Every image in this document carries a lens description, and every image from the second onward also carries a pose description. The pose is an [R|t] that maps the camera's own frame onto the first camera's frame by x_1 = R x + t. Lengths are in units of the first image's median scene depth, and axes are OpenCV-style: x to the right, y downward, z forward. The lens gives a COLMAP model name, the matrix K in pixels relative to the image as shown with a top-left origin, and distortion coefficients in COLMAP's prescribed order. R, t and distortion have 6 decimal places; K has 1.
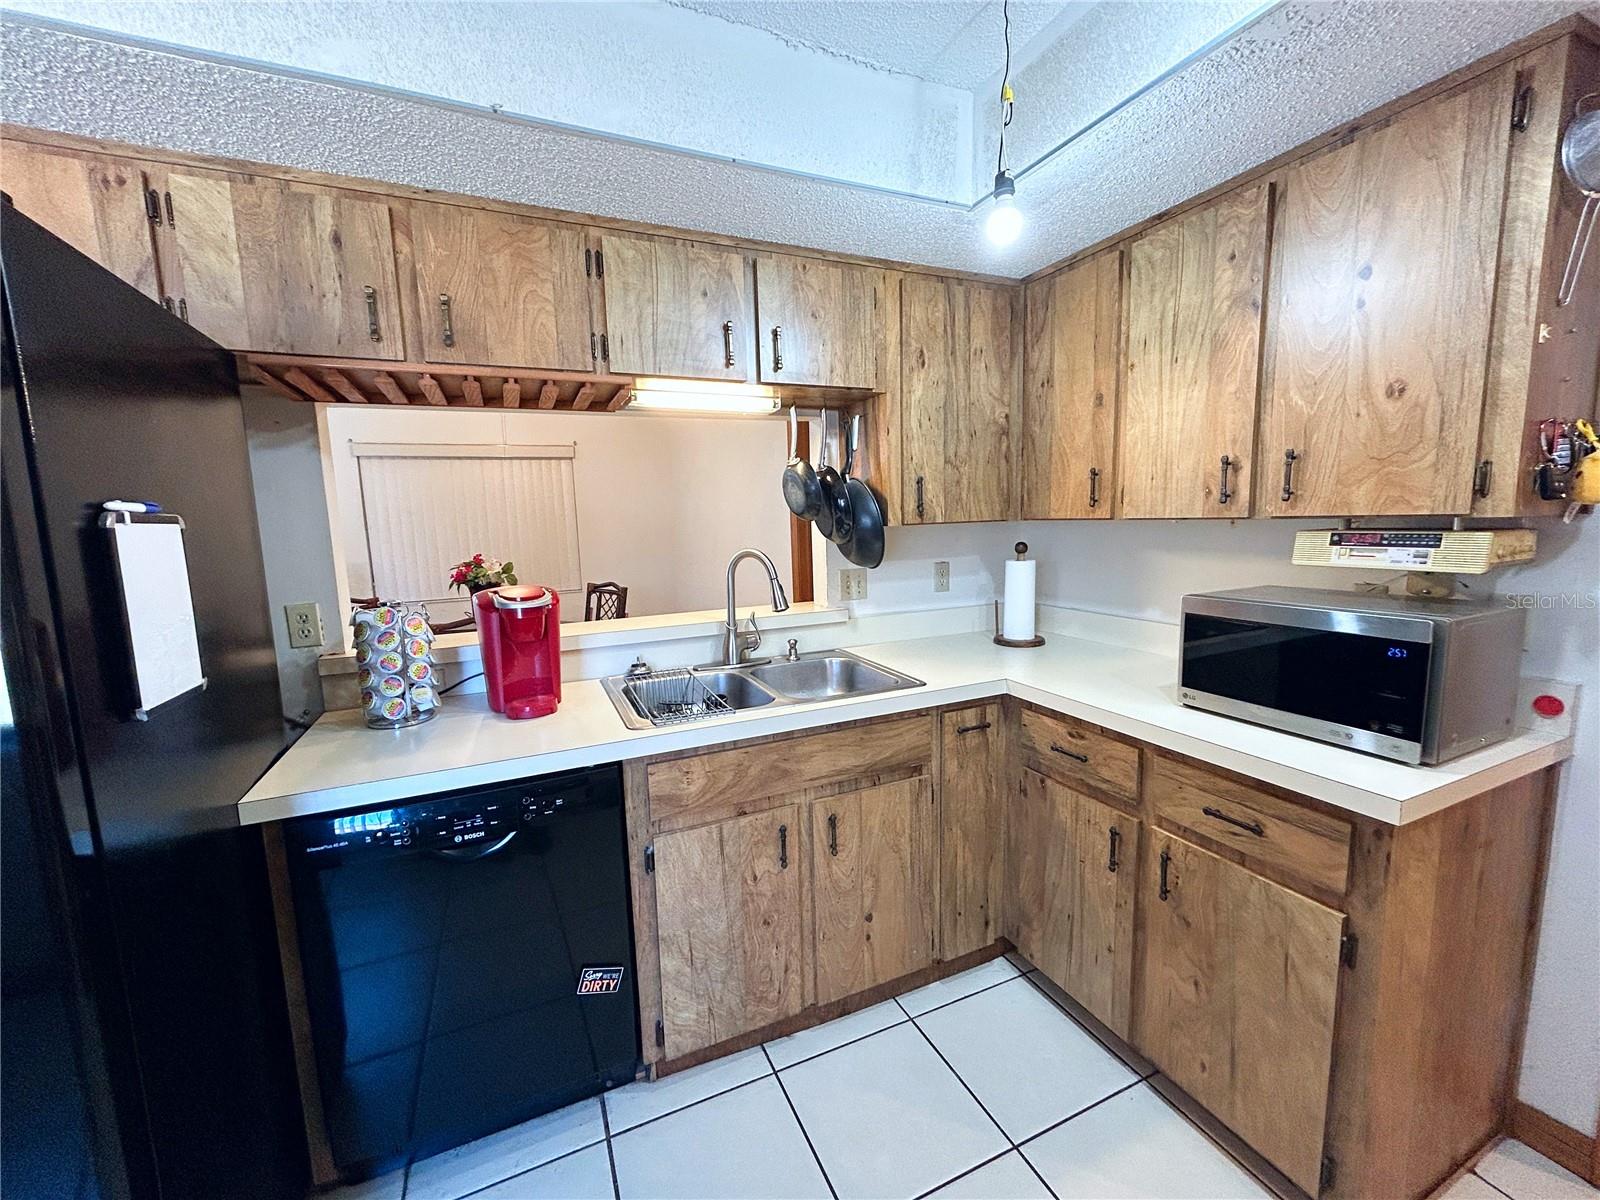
lens RADIAL K [[644.5, 0, 800.5], [0, 644.5, 600.6], [0, 0, 1]] dist [-0.000762, 0.000582]
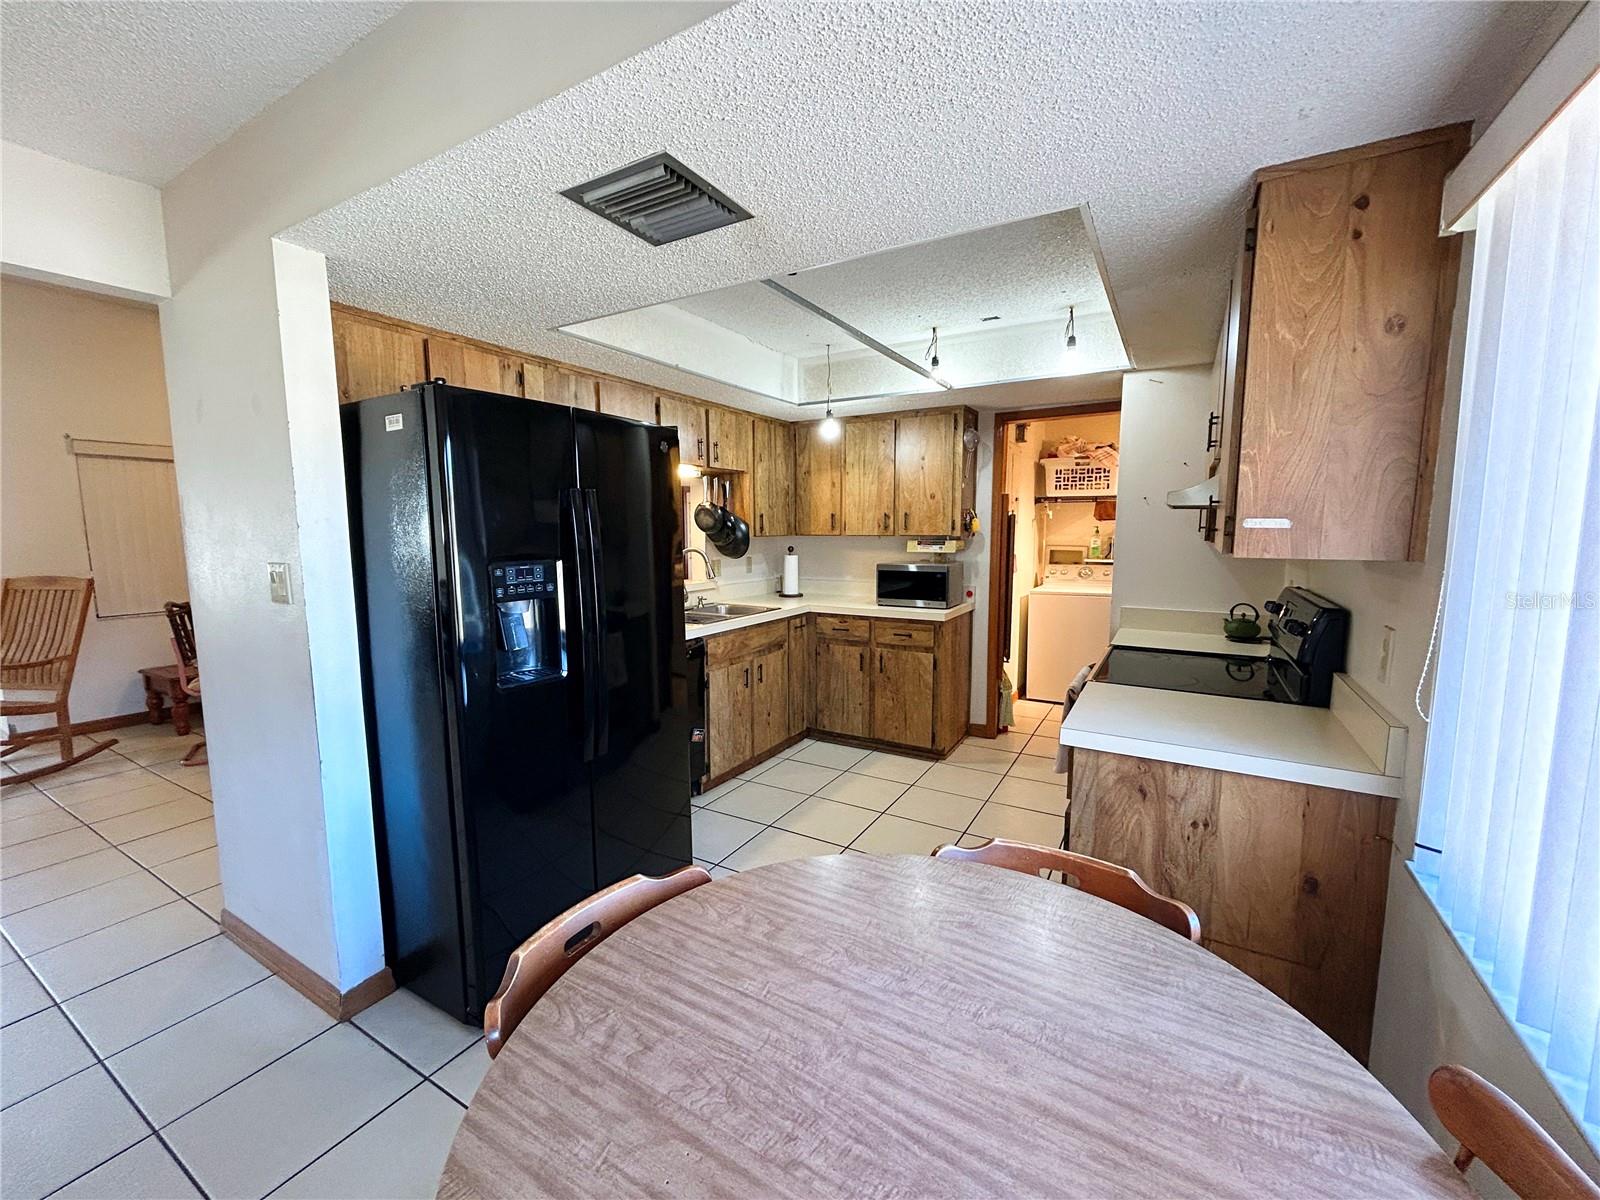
lens RADIAL K [[644.5, 0, 796.7], [0, 644.5, 601.4], [0, 0, 1]] dist [-0.000762, 0.000582]
pose [[0.815285, -0.040830, 0.577619, -1.144661], [0.057110, 0.998317, -0.010041, 0.145012], [-0.576237, 0.041174, 0.816245, -0.921306]]
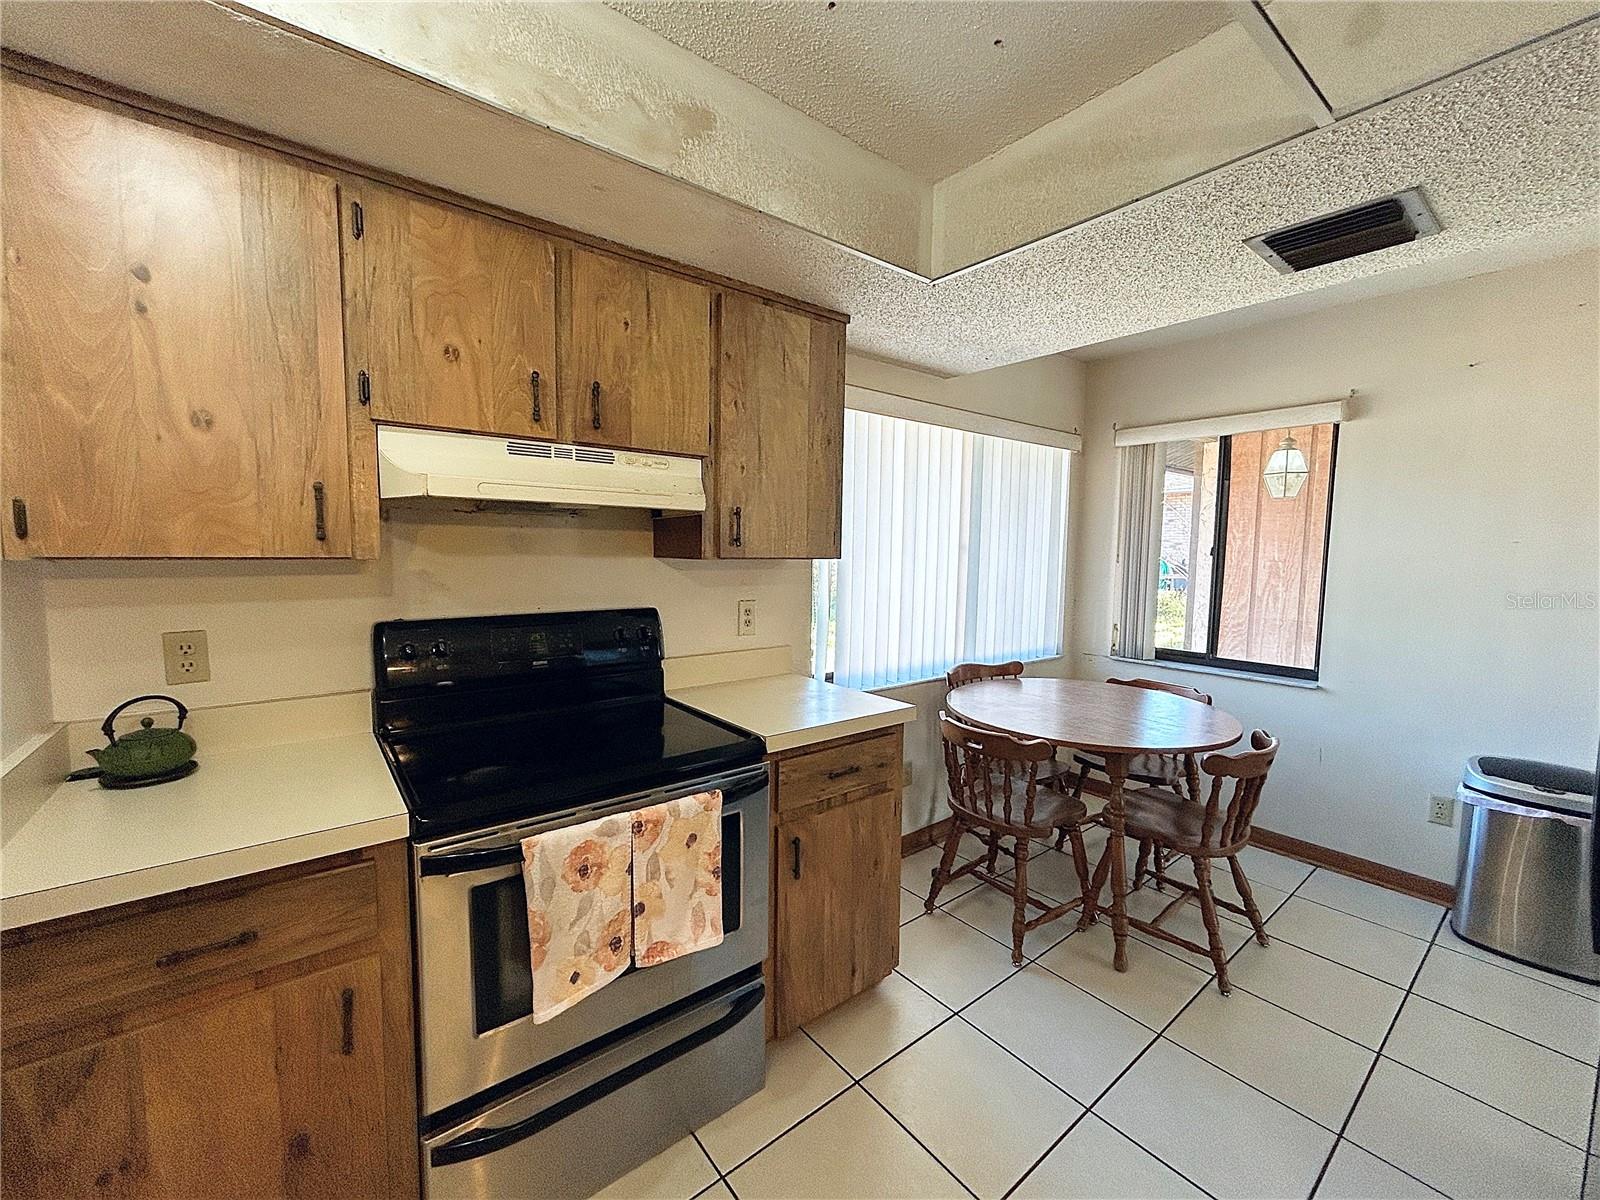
lens RADIAL K [[644.5, 0, 798.3], [0, 644.5, 600.4], [0, 0, 1]] dist [-0.000762, 0.000582]
pose [[-0.244351, -0.058195, 0.967939, -0.149119], [0.119689, 0.988754, 0.089662, -0.038493], [-0.962272, 0.137761, -0.234638, 0.323415]]
